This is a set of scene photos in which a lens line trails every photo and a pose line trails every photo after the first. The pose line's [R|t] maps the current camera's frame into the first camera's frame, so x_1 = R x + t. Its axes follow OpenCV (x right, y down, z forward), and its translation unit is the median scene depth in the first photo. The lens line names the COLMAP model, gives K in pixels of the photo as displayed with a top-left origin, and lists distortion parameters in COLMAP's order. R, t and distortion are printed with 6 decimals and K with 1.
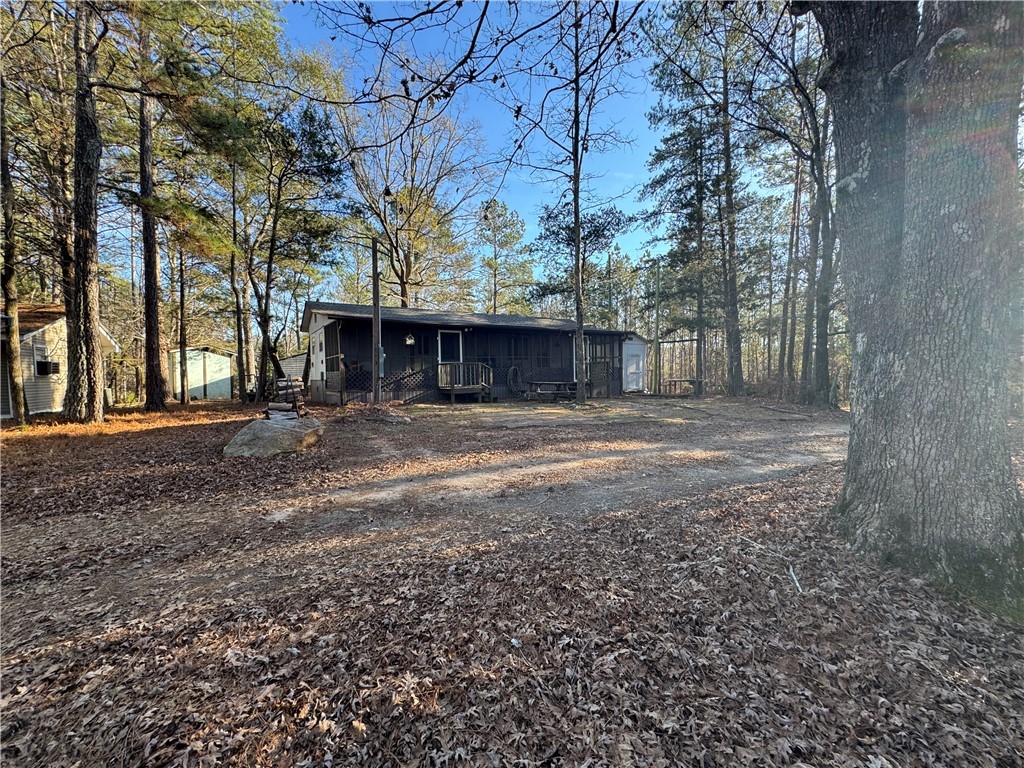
lens RADIAL K [[407.4, 0, 509.2], [0, 407.4, 383.0], [0, 0, 1]] dist [-0.003864, 0.000489]
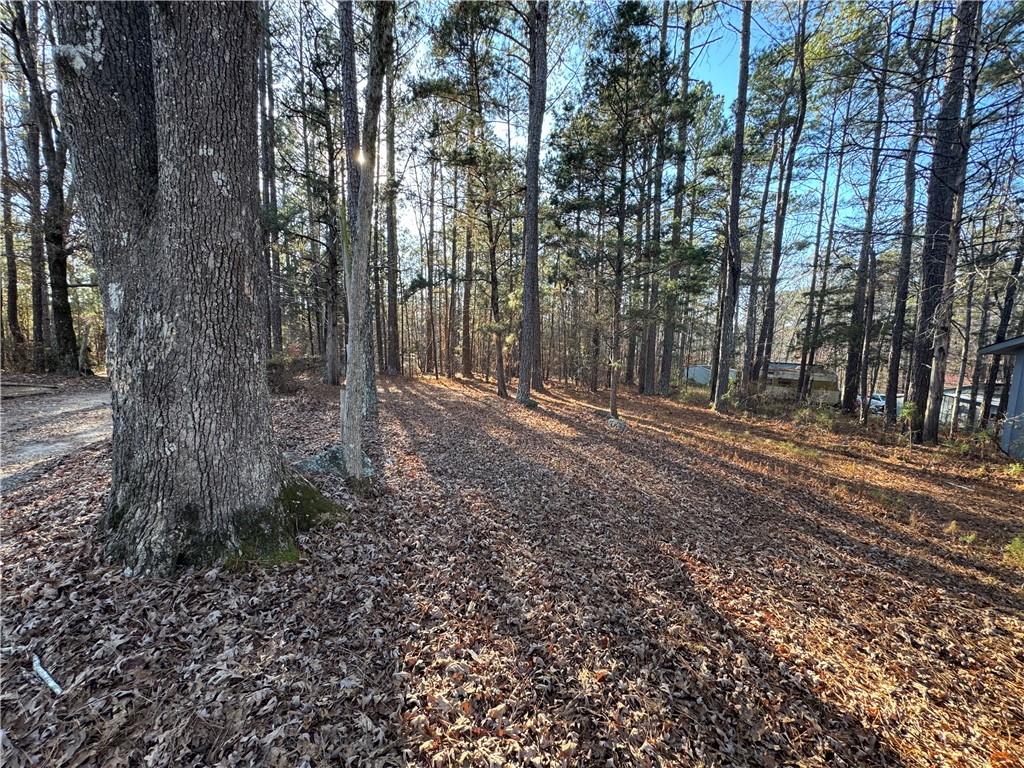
lens RADIAL K [[407.4, 0, 515.5], [0, 407.4, 384.6], [0, 0, 1]] dist [-0.003864, 0.000489]
pose [[0.082405, -0.104800, 0.991073, 0.185498], [0.004714, 0.994485, 0.104769, -0.014145], [-0.996588, -0.003961, 0.082445, 0.224404]]
